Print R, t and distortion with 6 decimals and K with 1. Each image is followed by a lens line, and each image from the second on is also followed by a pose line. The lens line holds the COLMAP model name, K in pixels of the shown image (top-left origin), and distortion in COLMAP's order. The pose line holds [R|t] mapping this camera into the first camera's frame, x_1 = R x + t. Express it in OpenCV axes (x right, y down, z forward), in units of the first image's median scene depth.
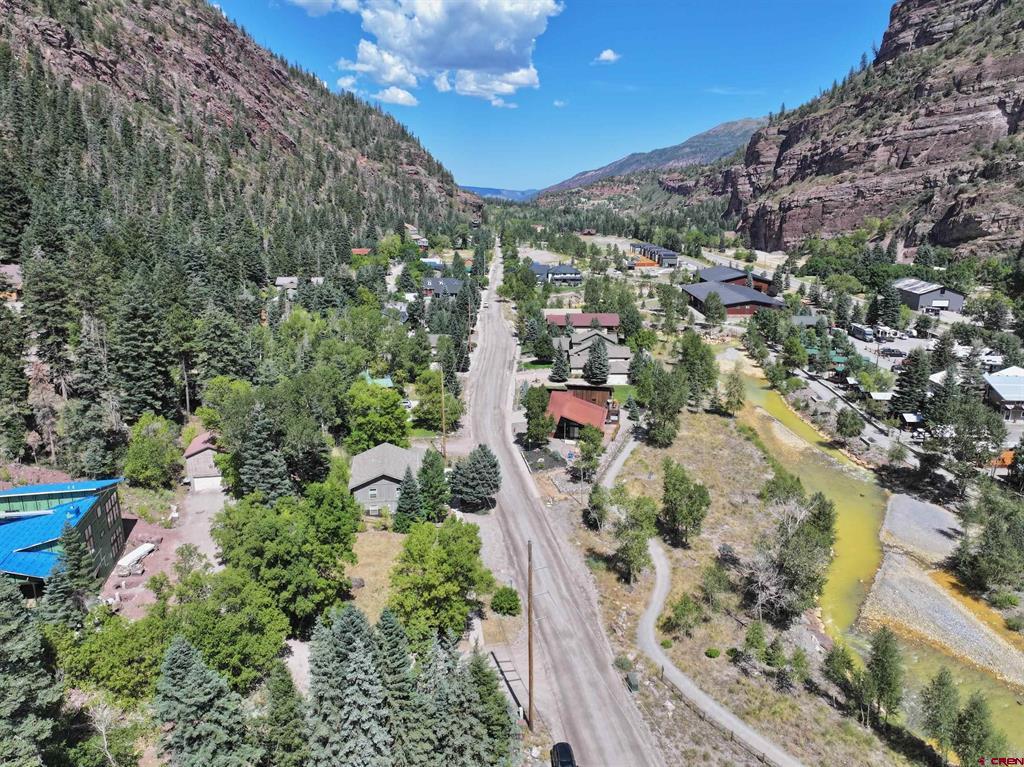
lens RADIAL K [[716.0, 0, 513.9], [0, 716.0, 380.6], [0, 0, 1]] dist [-0.003833, 0.023885]
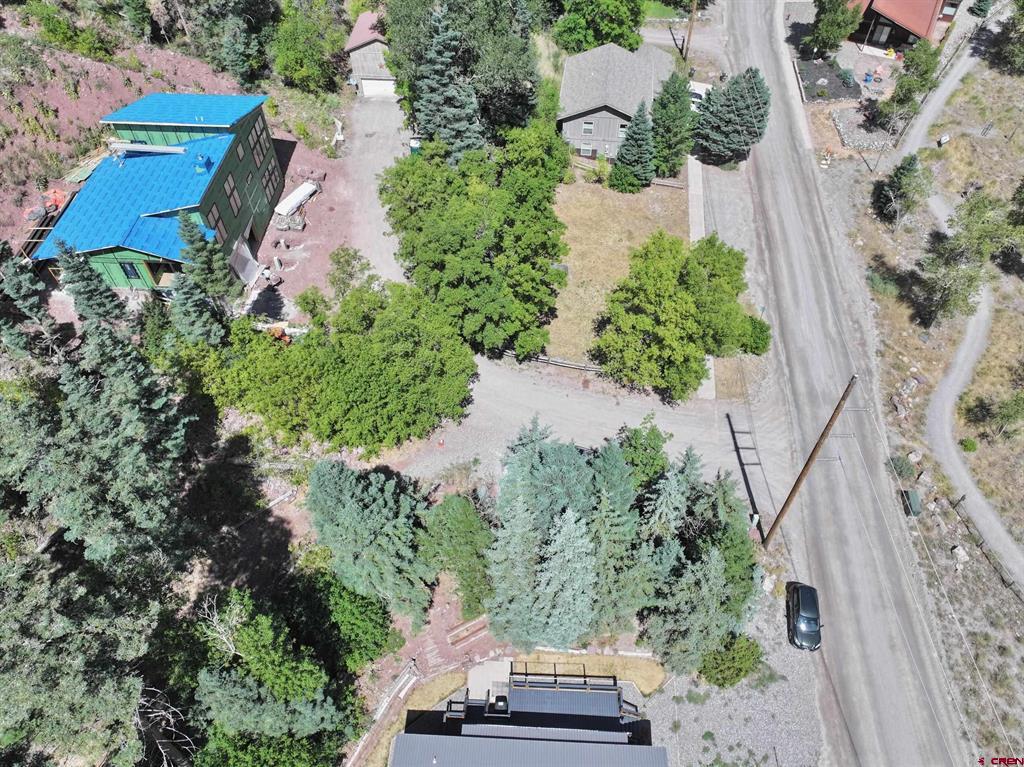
lens RADIAL K [[716.0, 0, 513.9], [0, 716.0, 380.6], [0, 0, 1]] dist [-0.003833, 0.023885]
pose [[0.961961, 0.204743, -0.180863, -0.094197], [-0.059350, 0.802863, 0.593202, -0.074539], [0.266662, -0.559903, 0.784474, 0.287833]]
